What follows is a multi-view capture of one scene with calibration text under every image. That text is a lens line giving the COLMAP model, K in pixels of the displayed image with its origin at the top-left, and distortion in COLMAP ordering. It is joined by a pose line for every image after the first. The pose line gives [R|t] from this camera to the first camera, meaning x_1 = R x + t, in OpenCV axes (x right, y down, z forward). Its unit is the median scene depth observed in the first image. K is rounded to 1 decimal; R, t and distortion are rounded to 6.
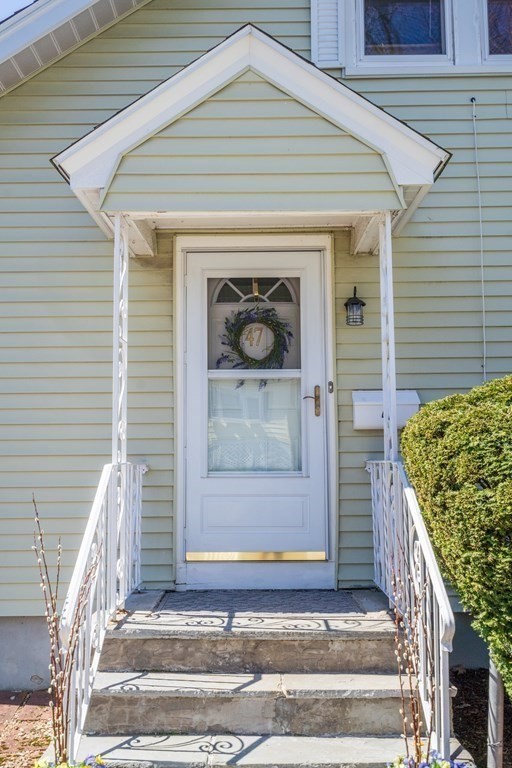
lens RADIAL K [[752.7, 0, 256.0], [0, 752.7, 384.0], [0, 0, 1]] dist [-0.004654, -0.001846]
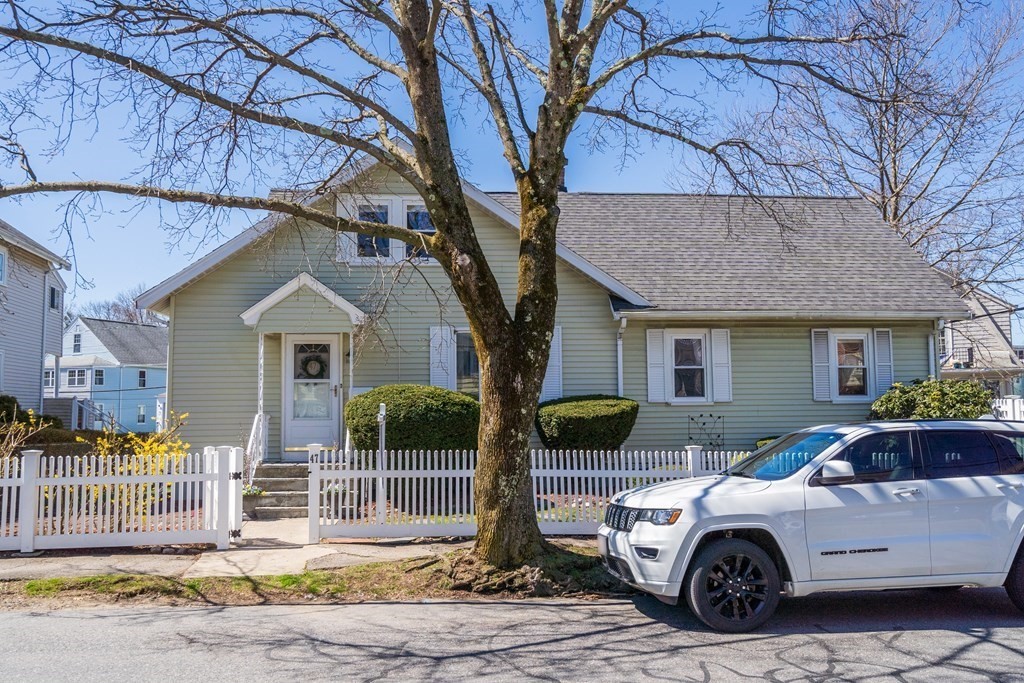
lens RADIAL K [[866.7, 0, 512.0], [0, 866.7, 341.5], [0, 0, 1]] dist [-0.002784, -0.000659]
pose [[0.992835, 0.006339, 0.119325, 0.331975], [-0.008476, 0.999812, 0.017411, -0.210860], [-0.119192, -0.018298, 0.992703, -2.111774]]
